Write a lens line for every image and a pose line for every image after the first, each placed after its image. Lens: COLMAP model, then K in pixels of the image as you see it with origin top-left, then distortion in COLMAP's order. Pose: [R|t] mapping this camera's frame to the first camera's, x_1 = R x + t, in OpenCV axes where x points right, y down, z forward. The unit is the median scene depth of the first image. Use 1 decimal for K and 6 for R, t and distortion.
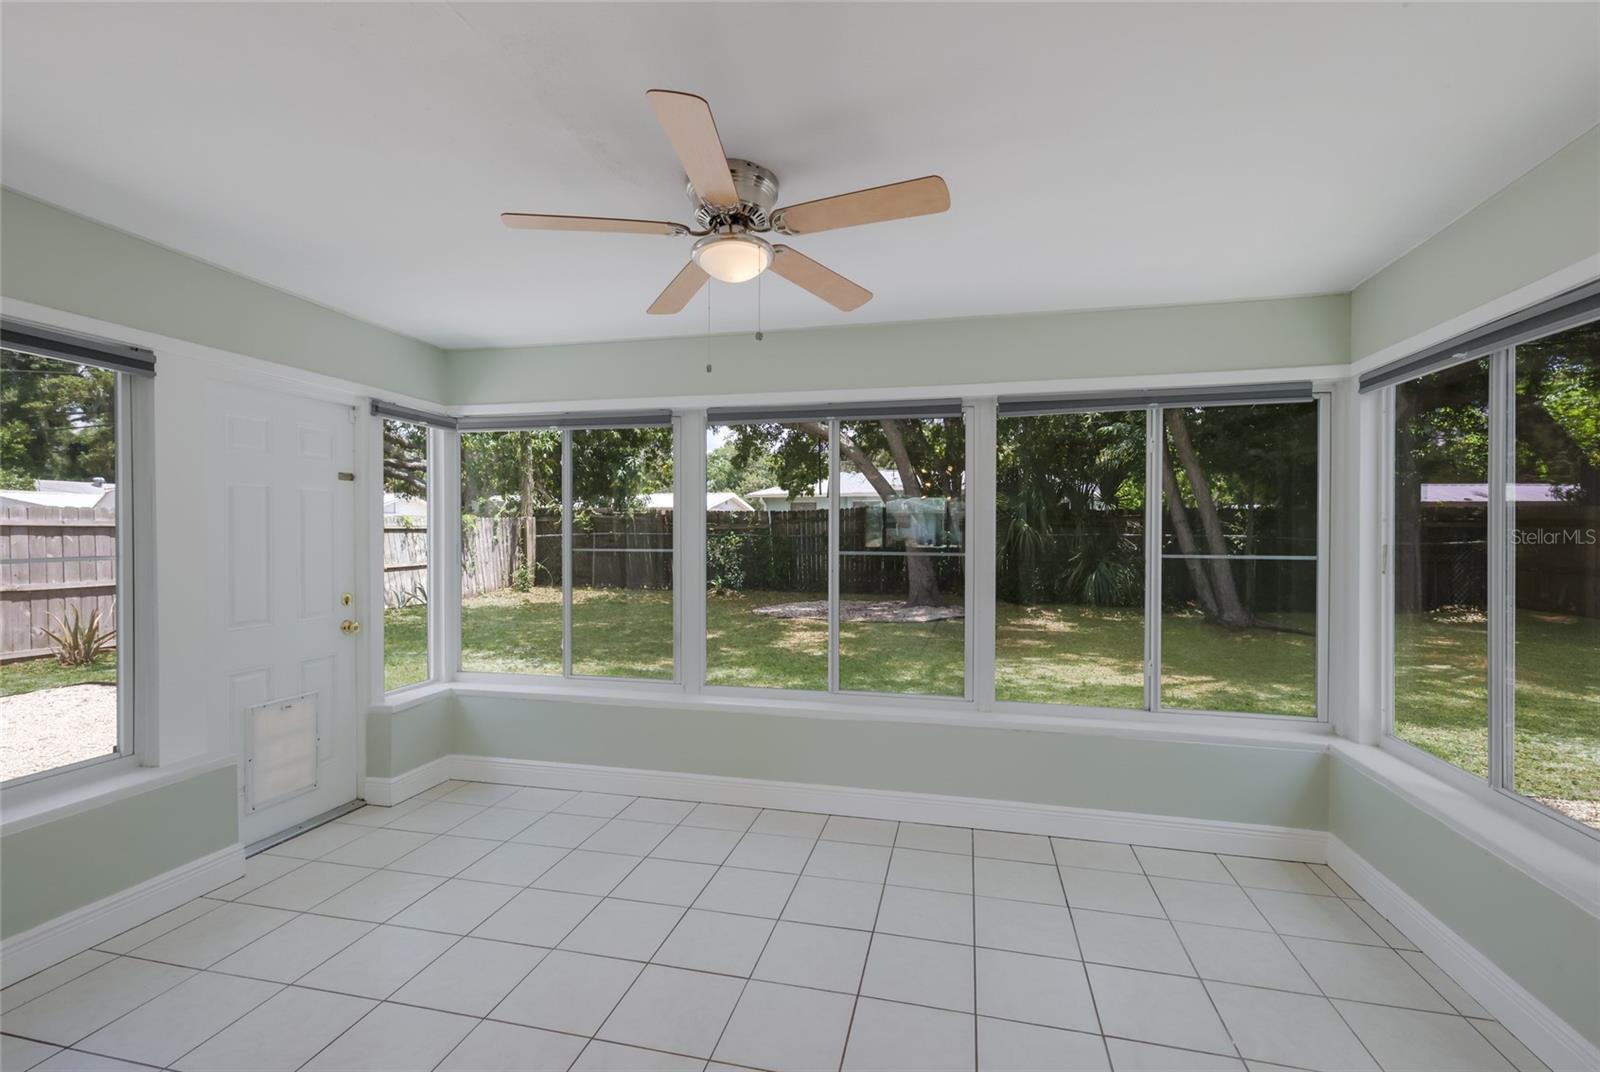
lens RADIAL K [[706.9, 0, 800.8], [0, 706.9, 544.1], [0, 0, 1]] dist [-0.000716, -0.000285]
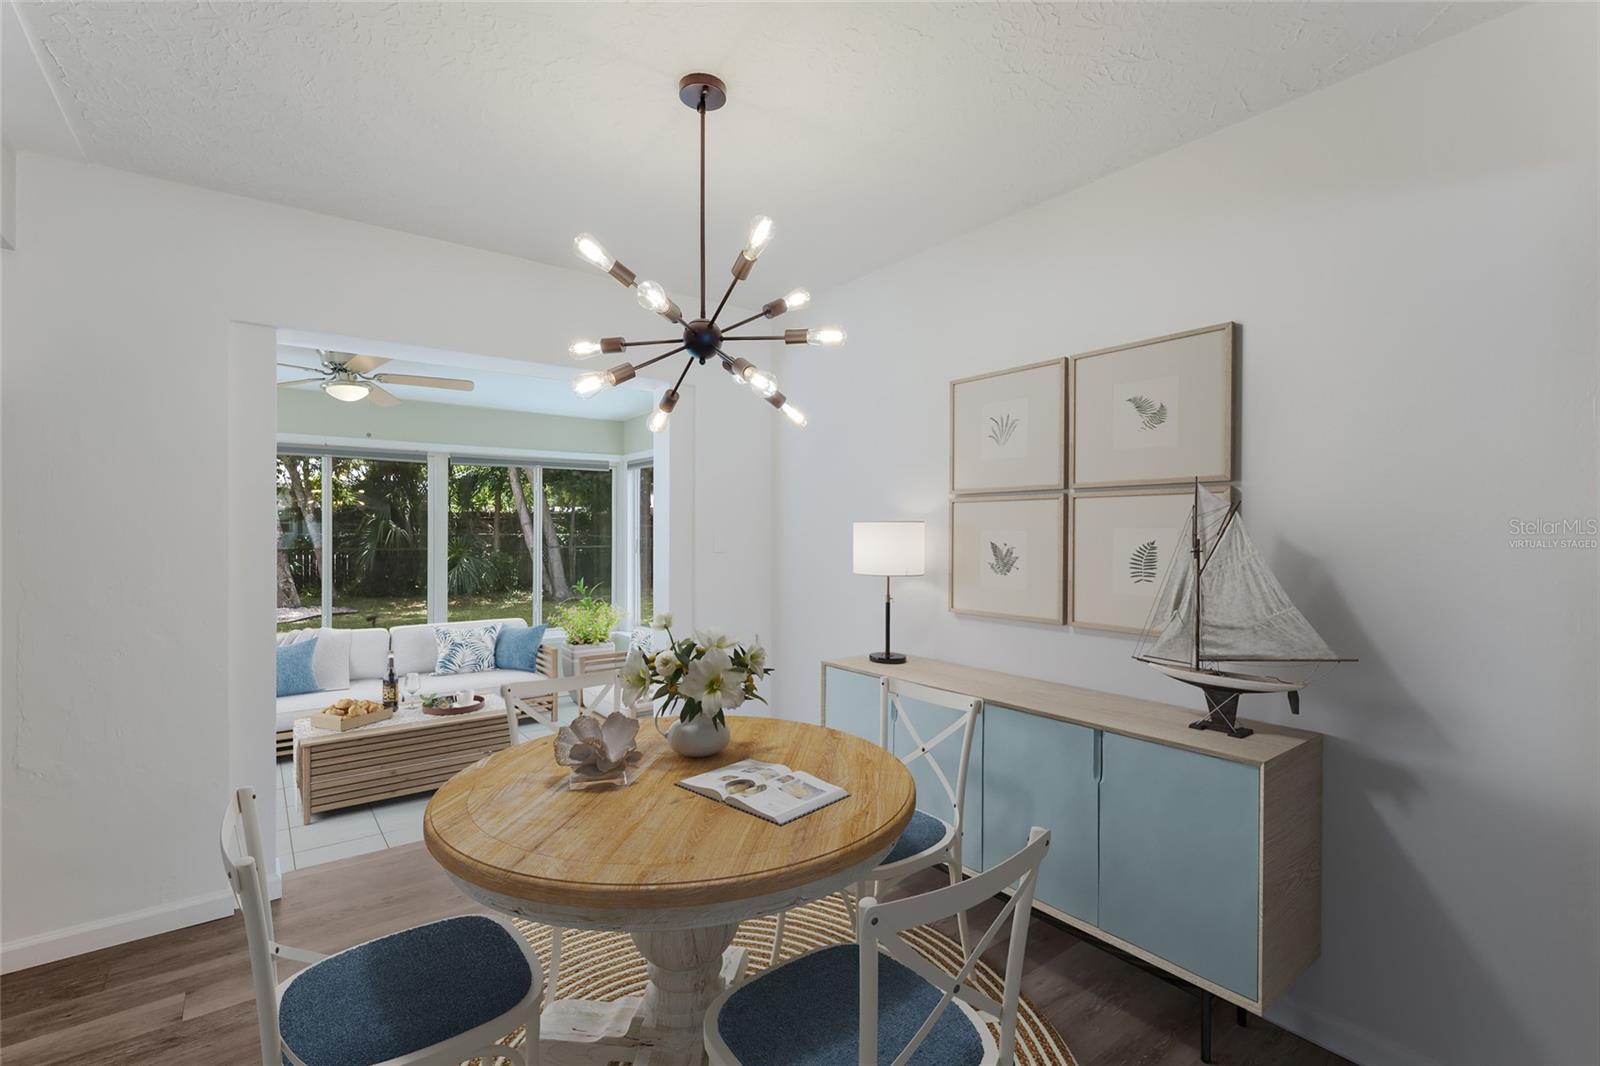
lens RADIAL K [[724.7, 0, 800.0], [0, 724.7, 533.0], [0, 0, 1]] dist [0.001109, 0.000222]
pose [[0.638305, -0.003370, 0.769776, -0.528989], [0.011009, 0.999928, -0.004750, -0.002707], [-0.769705, 0.011506, 0.638296, -0.749253]]
